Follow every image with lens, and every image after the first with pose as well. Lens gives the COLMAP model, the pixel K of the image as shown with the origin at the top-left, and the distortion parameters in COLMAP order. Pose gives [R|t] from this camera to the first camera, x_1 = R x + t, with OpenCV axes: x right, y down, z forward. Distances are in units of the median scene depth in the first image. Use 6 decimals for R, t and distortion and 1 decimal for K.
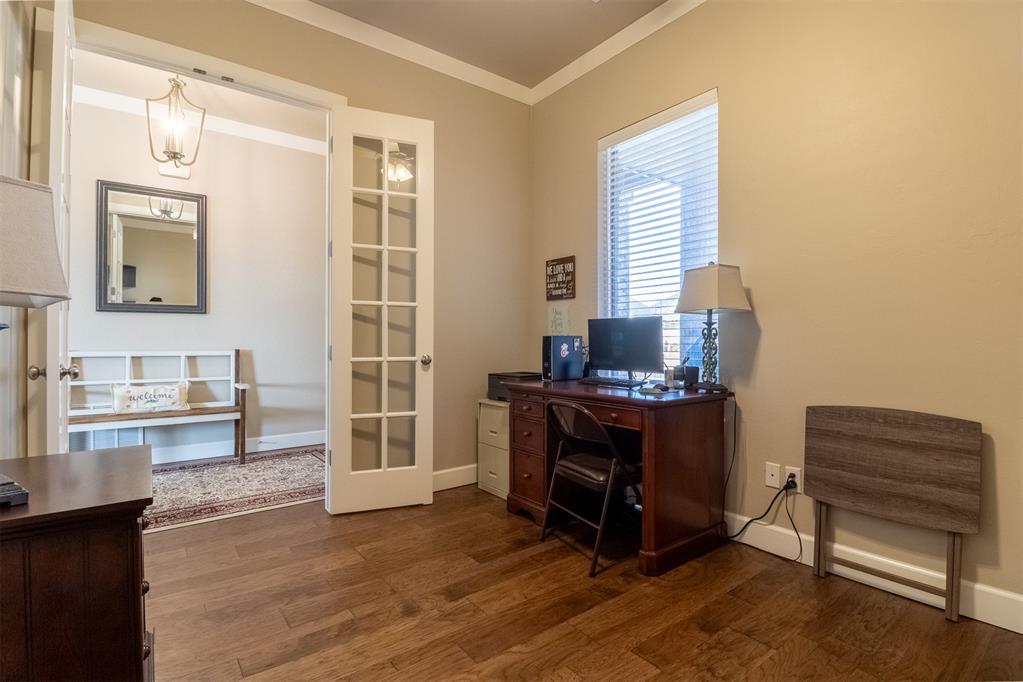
lens RADIAL K [[486.0, 0, 516.7], [0, 486.0, 339.3], [0, 0, 1]] dist [0.002908, -0.013731]
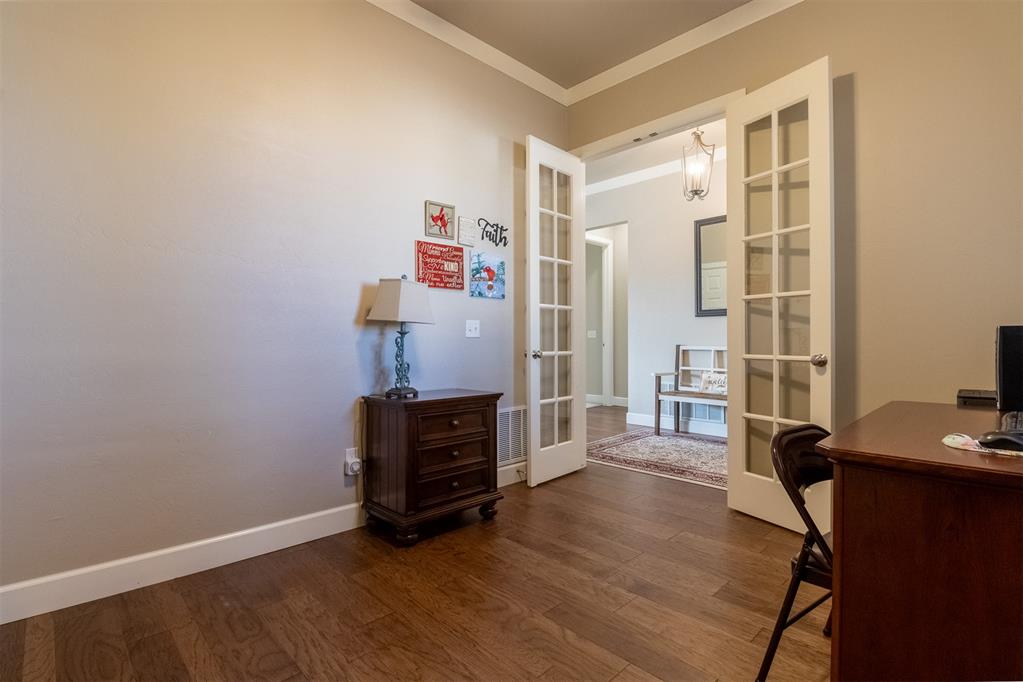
lens RADIAL K [[486.0, 0, 516.7], [0, 486.0, 339.3], [0, 0, 1]] dist [0.002908, -0.013731]
pose [[0.107661, -0.000942, -0.994187, 0.559304], [0.004774, 0.999989, -0.000430, 0.005802], [0.994176, -0.004700, 0.107664, 0.428179]]
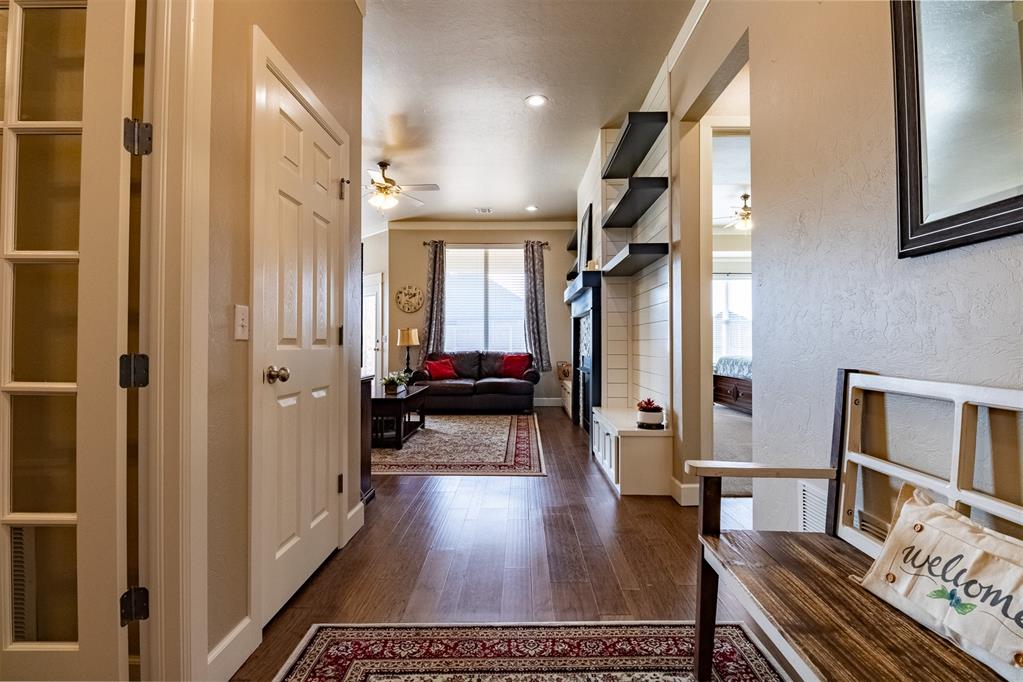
lens RADIAL K [[486.0, 0, 516.7], [0, 486.0, 339.3], [0, 0, 1]] dist [0.002908, -0.013731]
pose [[-0.623806, -0.004347, -0.781567, -0.547465], [0.000066, 0.999984, -0.005615, 0.000426], [0.781580, -0.003554, -0.623795, 1.242894]]
